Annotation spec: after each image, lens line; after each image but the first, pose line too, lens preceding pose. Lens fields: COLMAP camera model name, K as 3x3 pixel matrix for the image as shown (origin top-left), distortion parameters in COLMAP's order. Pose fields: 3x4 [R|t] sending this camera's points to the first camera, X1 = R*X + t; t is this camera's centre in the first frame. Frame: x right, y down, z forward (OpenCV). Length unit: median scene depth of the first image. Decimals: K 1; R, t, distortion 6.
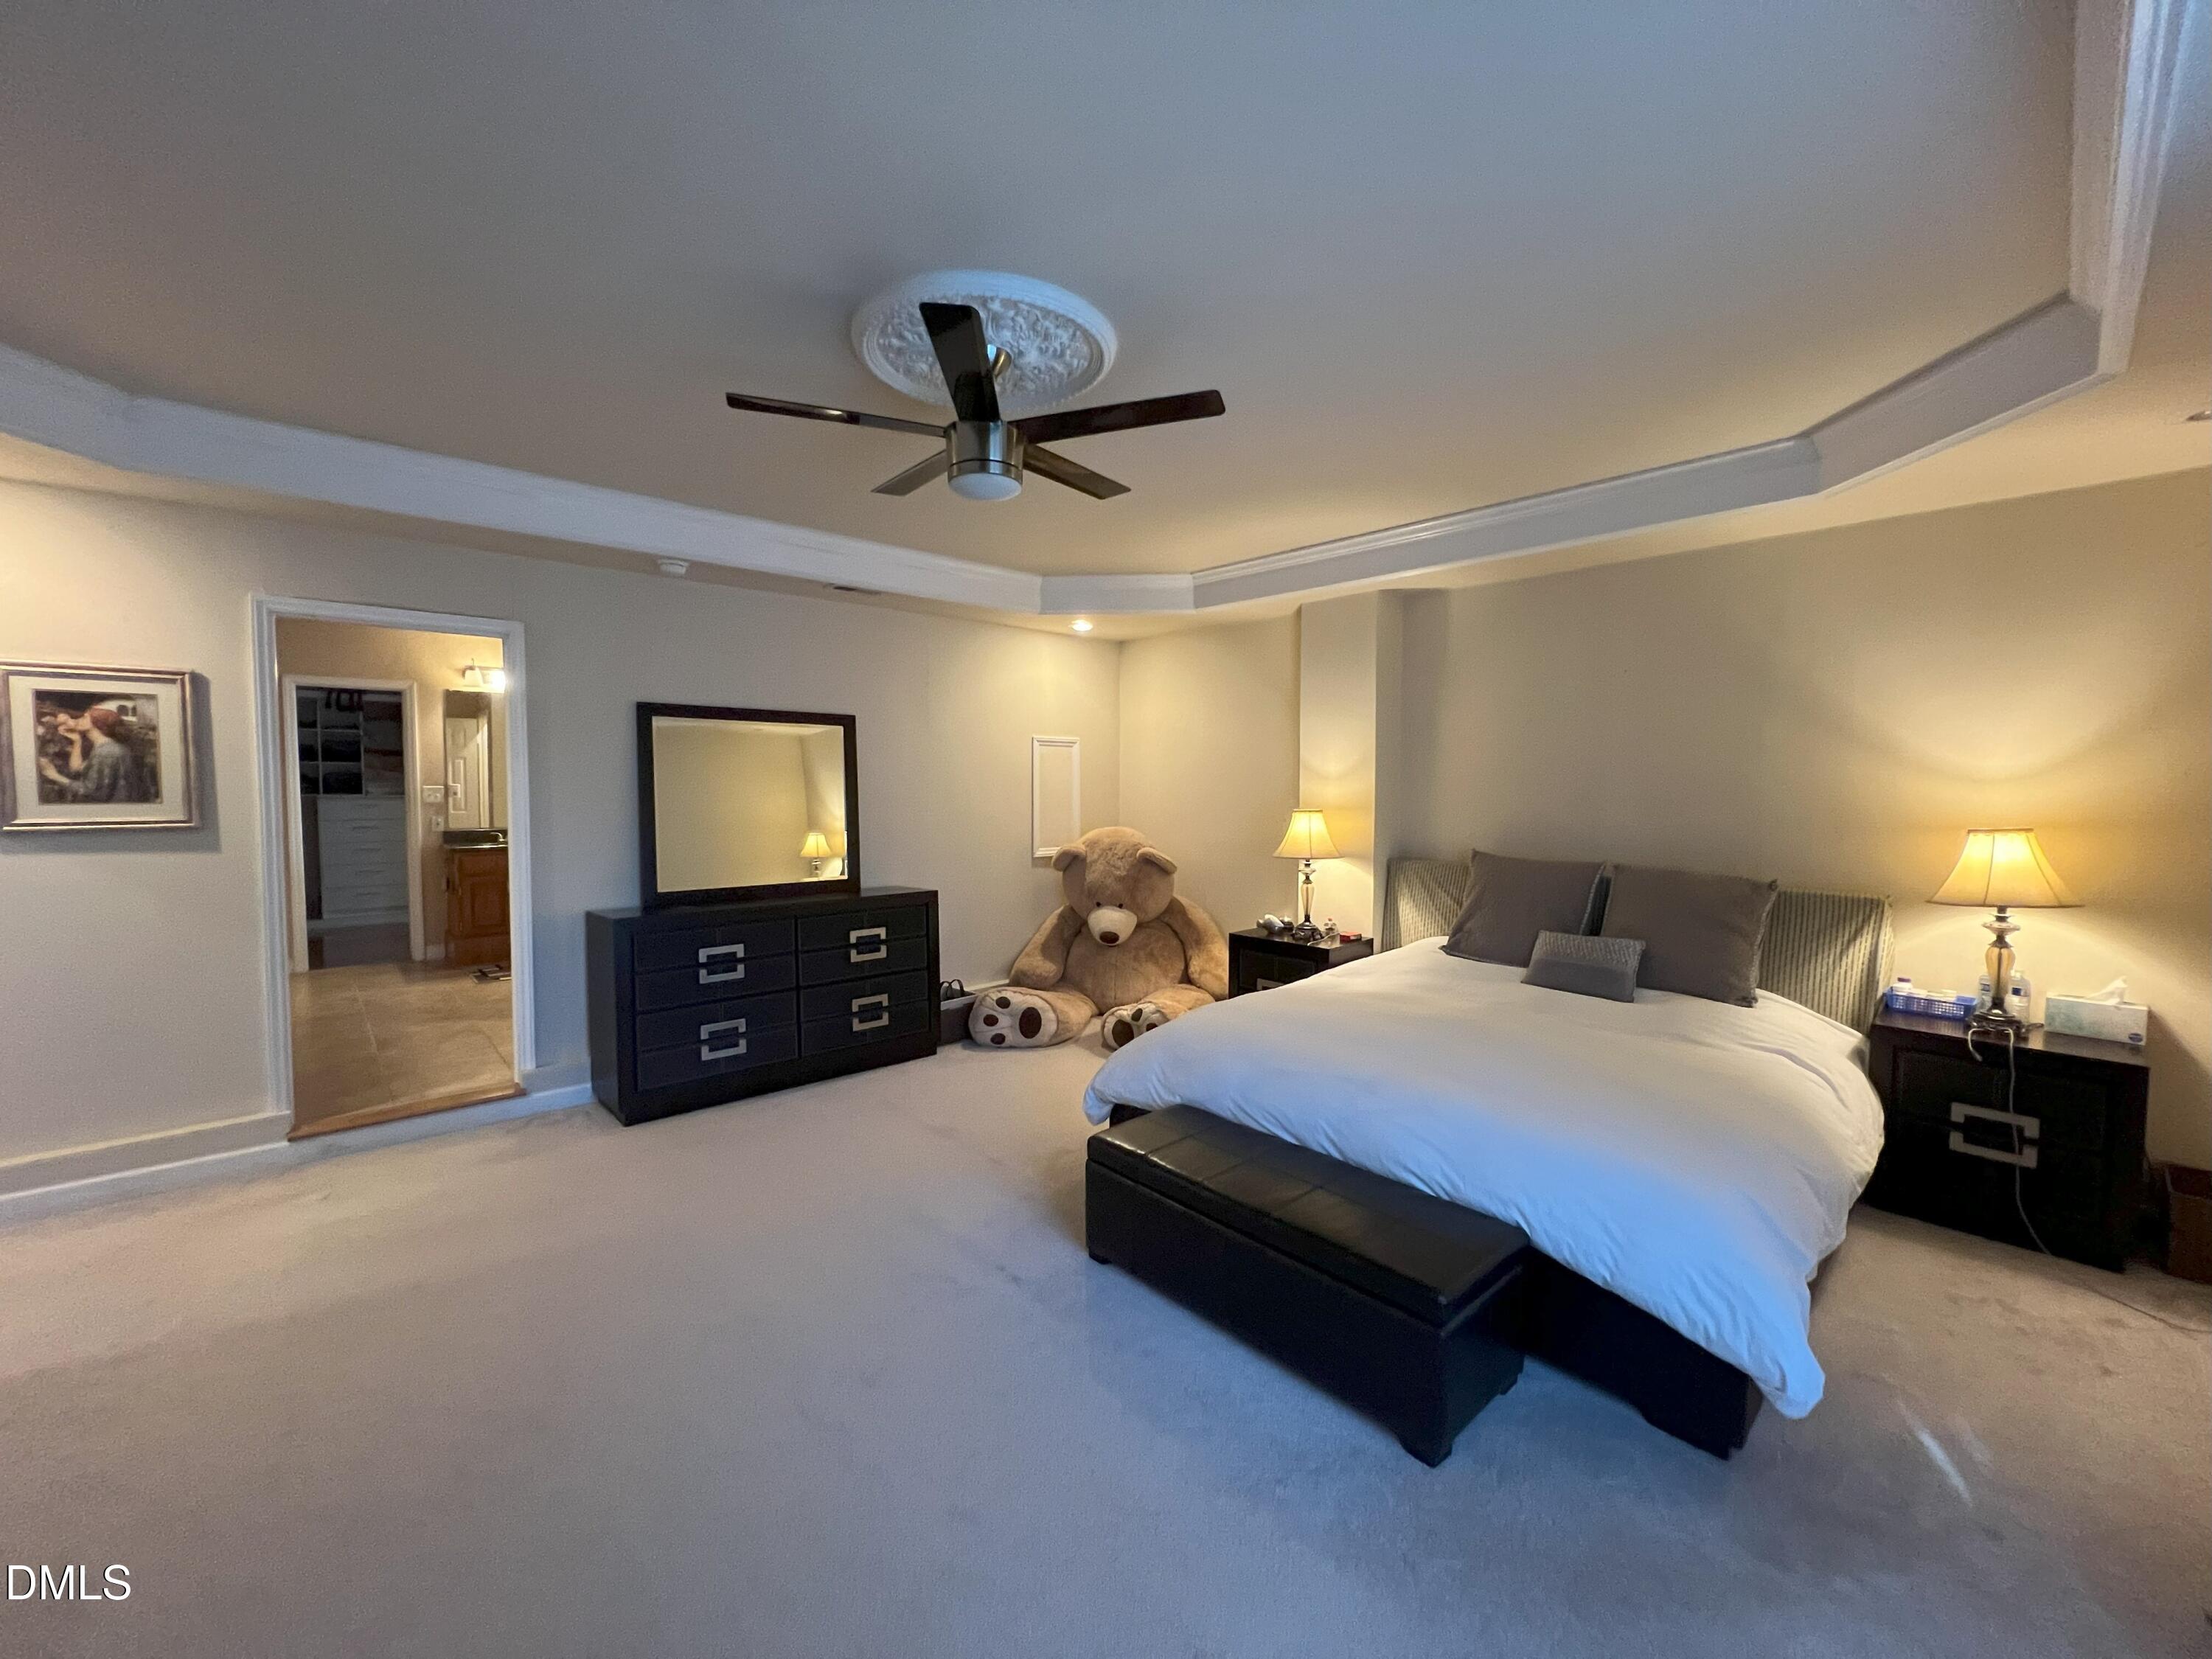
lens RADIAL K [[892.2, 0, 1105.6], [0, 892.2, 831.0], [0, 0, 1]] dist [-0.001121, 0.000191]
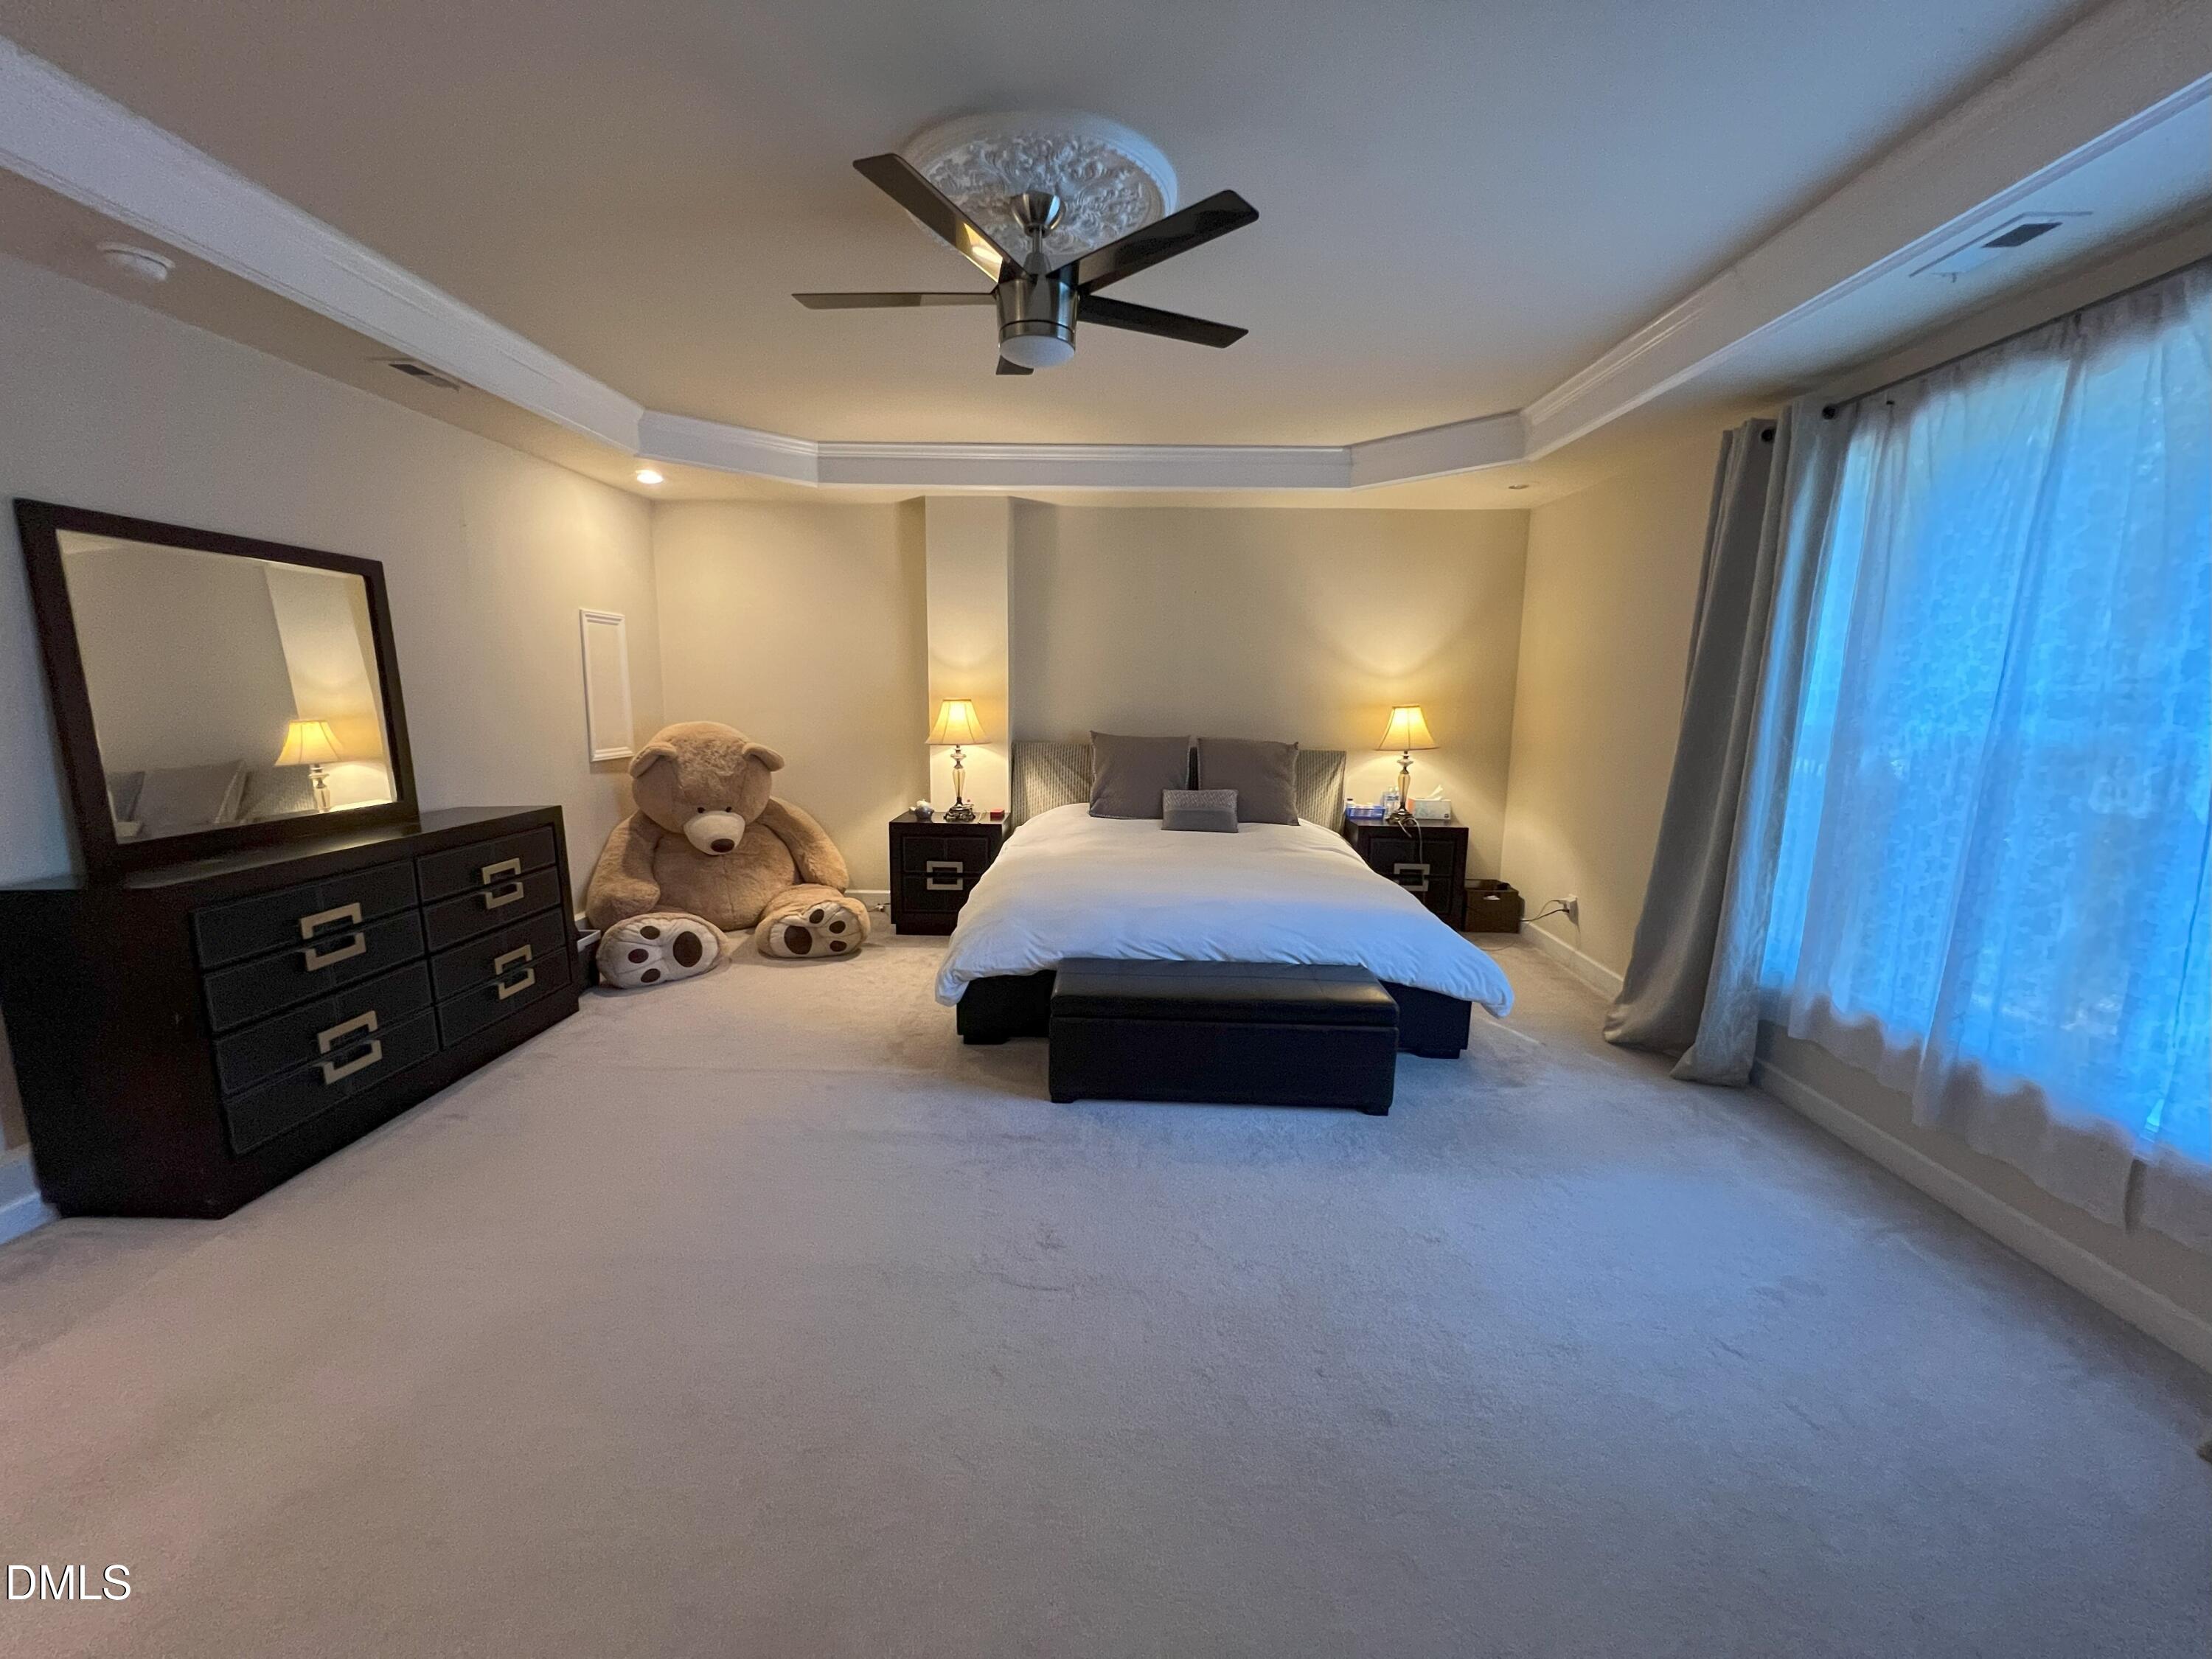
lens RADIAL K [[892.2, 0, 1102.1], [0, 892.2, 831.4], [0, 0, 1]] dist [-0.001121, 0.000191]
pose [[0.696247, -0.107843, 0.709655, -0.425975], [0.026475, 0.991835, 0.124750, 0.004945], [-0.717314, -0.068069, 0.693417, 0.126015]]
